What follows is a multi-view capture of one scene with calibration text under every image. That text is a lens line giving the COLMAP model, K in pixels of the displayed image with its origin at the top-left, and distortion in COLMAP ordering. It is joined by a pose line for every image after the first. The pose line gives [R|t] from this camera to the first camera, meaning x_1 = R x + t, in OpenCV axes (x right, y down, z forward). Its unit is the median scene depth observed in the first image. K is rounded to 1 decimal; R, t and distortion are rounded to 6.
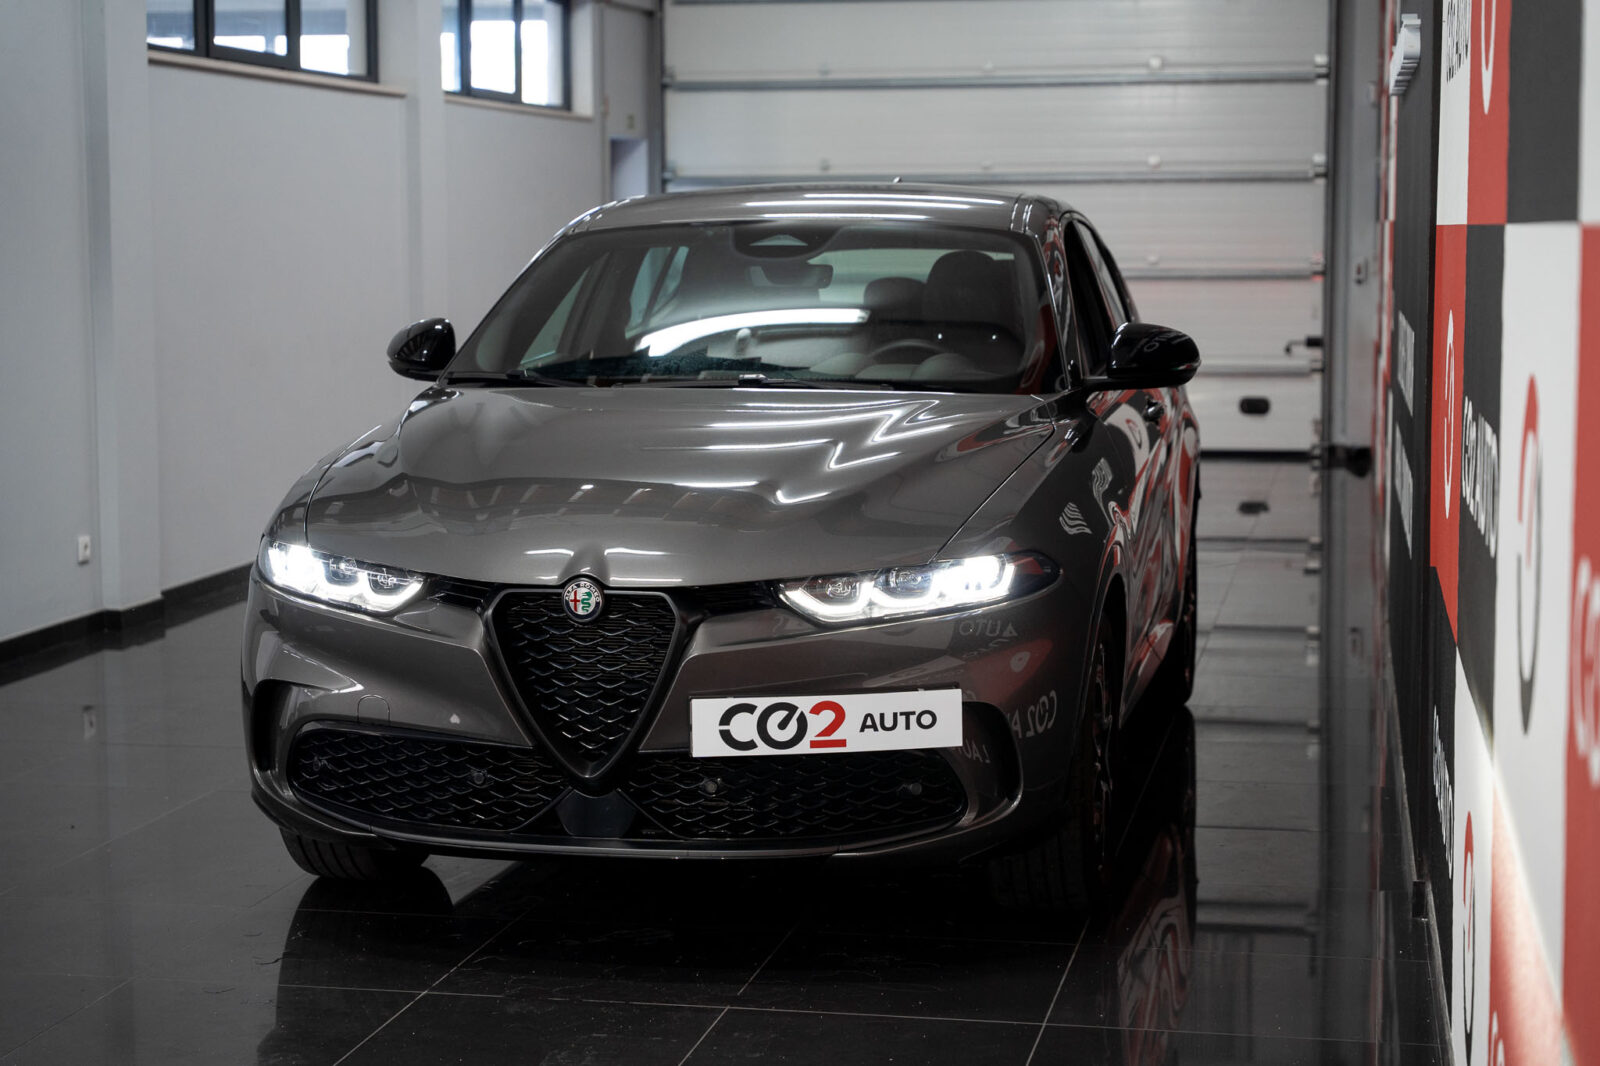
lens RADIAL K [[2743.6, 0, 800.0], [0, 2743.6, 533.0], [0, 0, 1]] dist [0.036186, 0.038283]
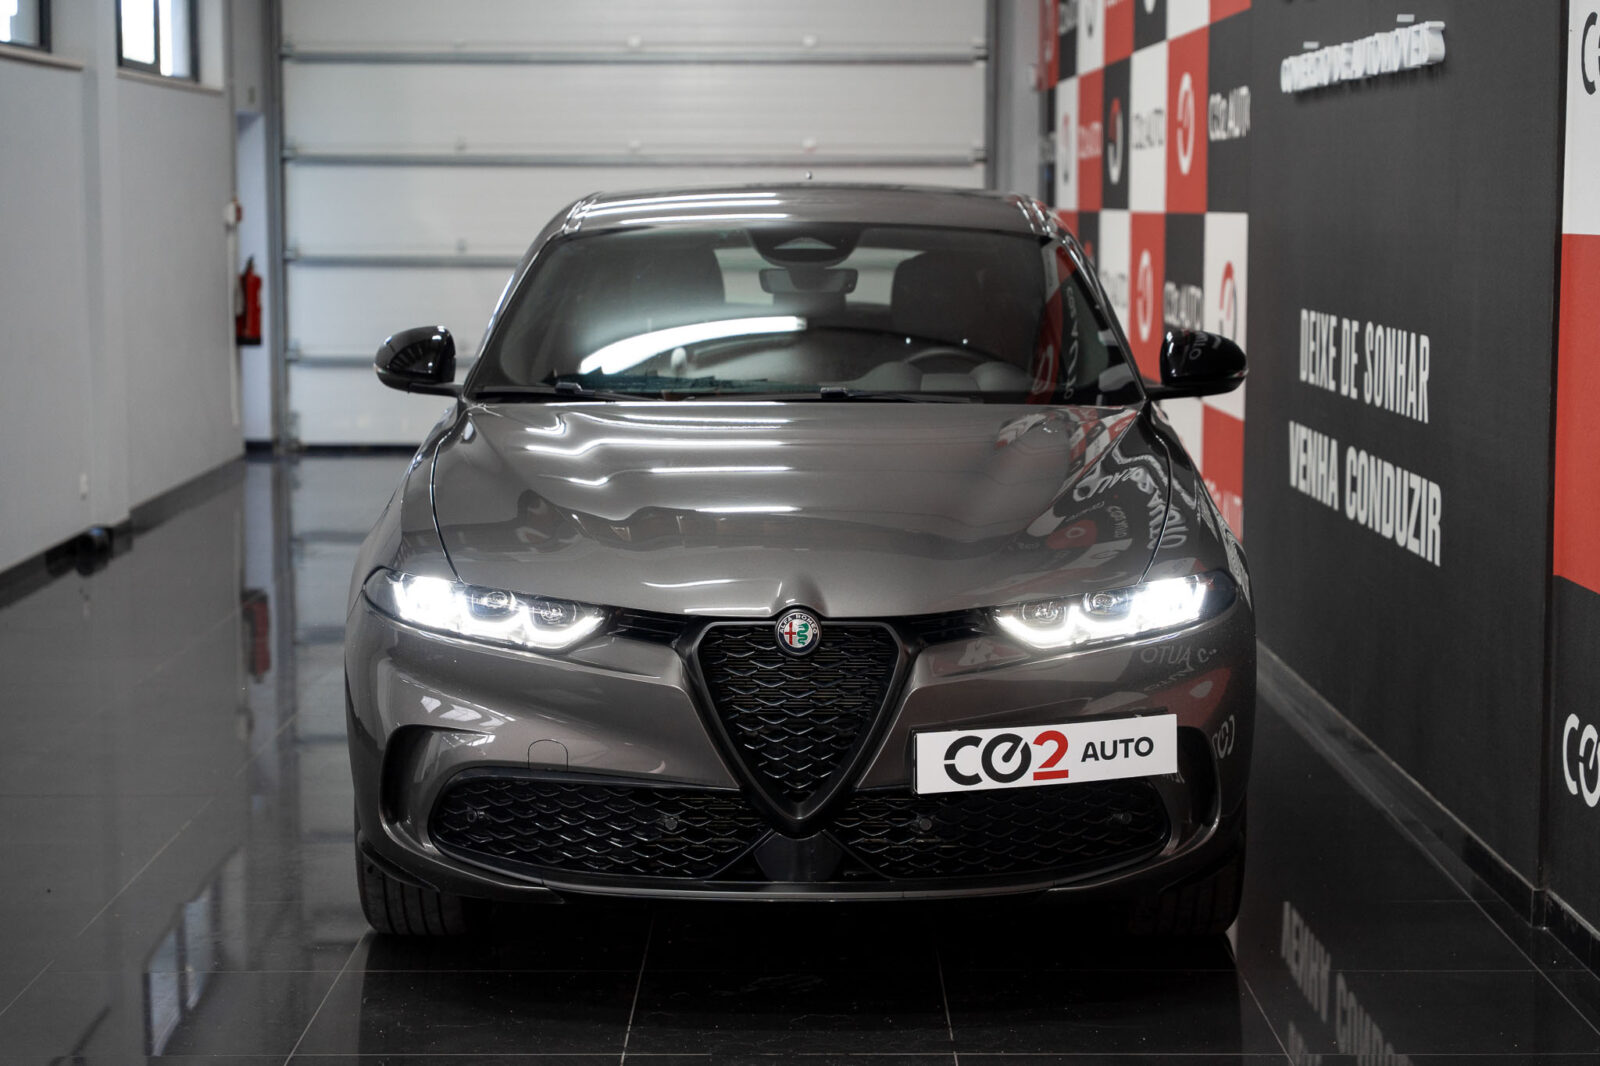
lens RADIAL K [[2923.5, 0, 800.0], [0, 2923.5, 533.0], [0, 0, 1]] dist [0.042507, 0.245401]
pose [[0.979968, -0.017708, 0.198366, -0.273745], [0.017324, 0.999843, 0.003673, -0.013289], [-0.198400, -0.000163, 0.980121, 0.010163]]
